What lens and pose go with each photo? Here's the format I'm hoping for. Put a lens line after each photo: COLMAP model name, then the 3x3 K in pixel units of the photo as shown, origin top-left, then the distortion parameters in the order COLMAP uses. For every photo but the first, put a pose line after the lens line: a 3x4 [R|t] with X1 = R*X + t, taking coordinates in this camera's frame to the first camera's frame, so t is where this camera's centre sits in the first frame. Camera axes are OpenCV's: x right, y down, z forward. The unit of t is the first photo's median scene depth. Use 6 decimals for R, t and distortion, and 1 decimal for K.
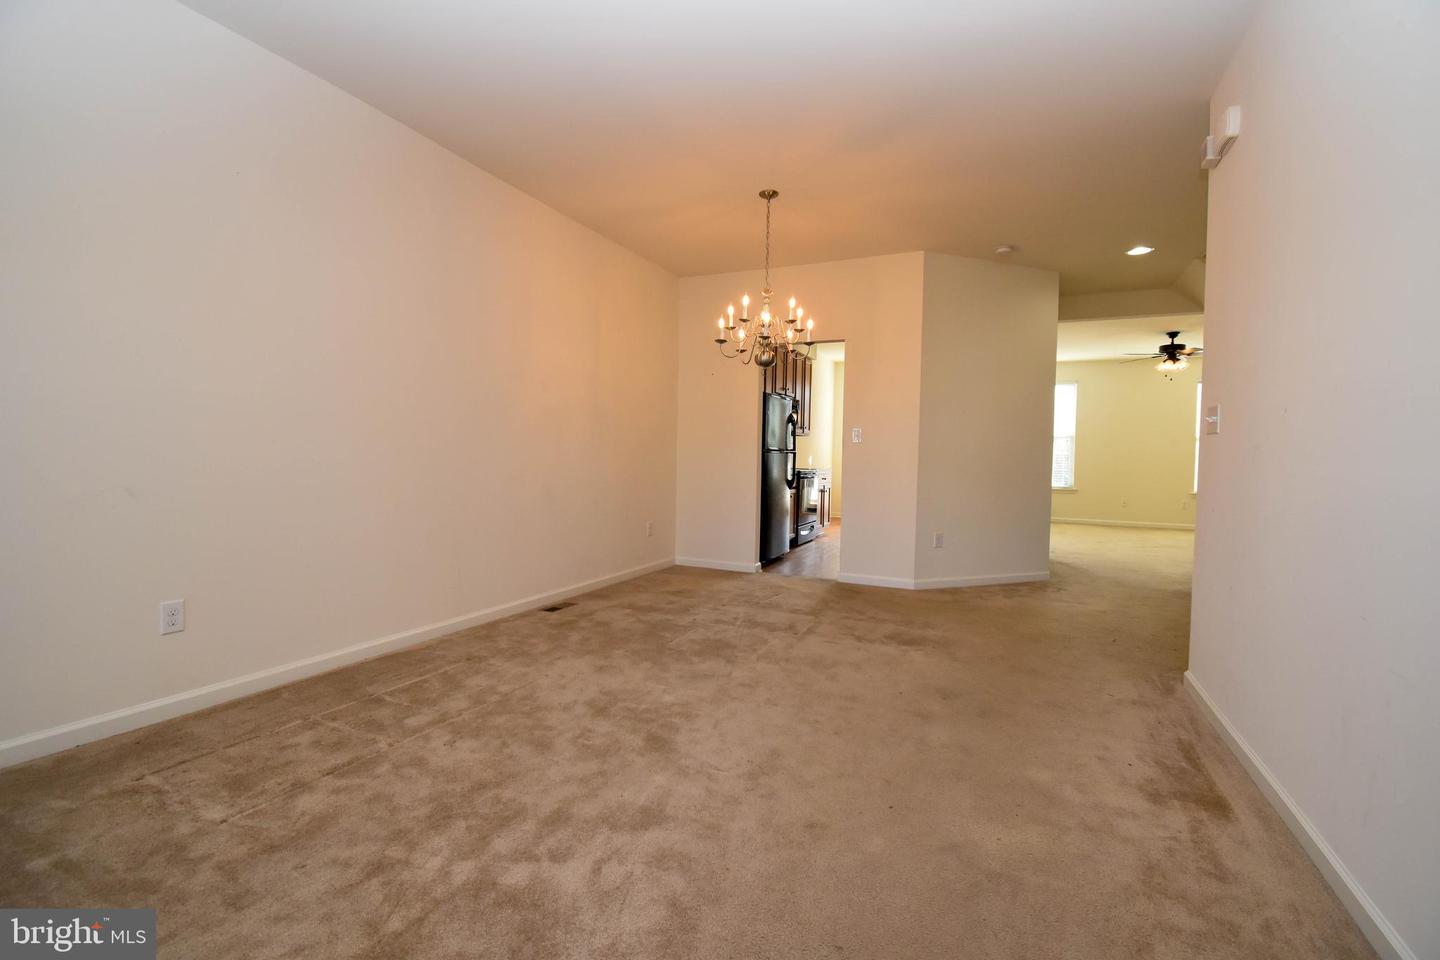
lens RADIAL K [[635.5, 0, 721.8], [0, 635.5, 476.4], [0, 0, 1]] dist [0.019858, -0.025391]
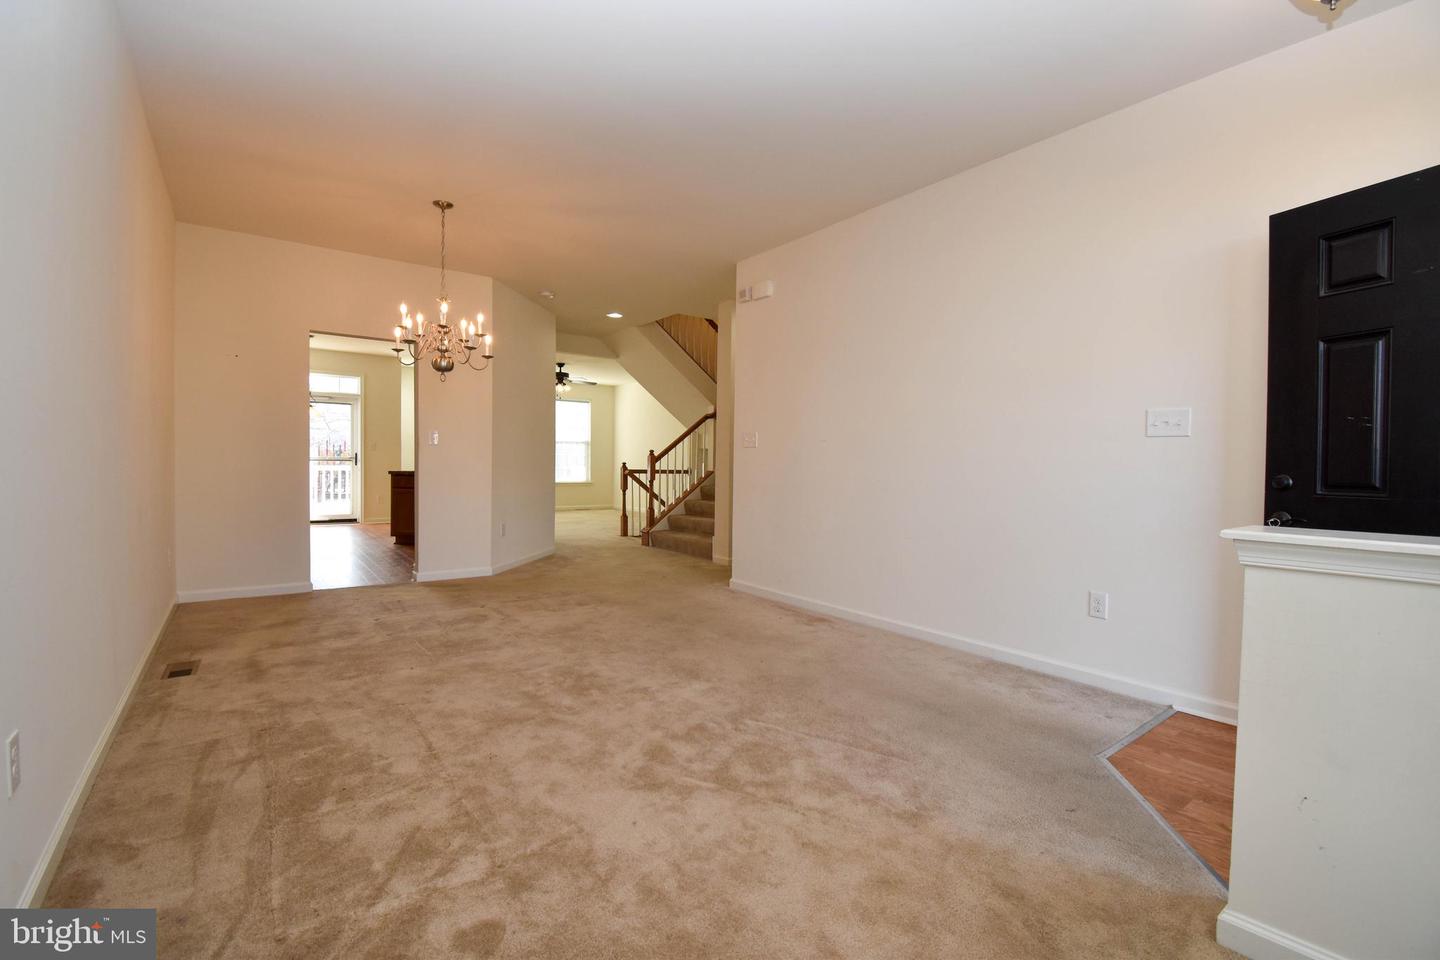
lens RADIAL K [[635.5, 0, 721.8], [0, 635.5, 476.4], [0, 0, 1]] dist [0.019858, -0.025391]
pose [[0.478288, -0.031213, 0.877648, -0.504097], [0.025288, 0.999443, 0.021763, -0.012948], [-0.877839, 0.011785, 0.478811, 0.095588]]
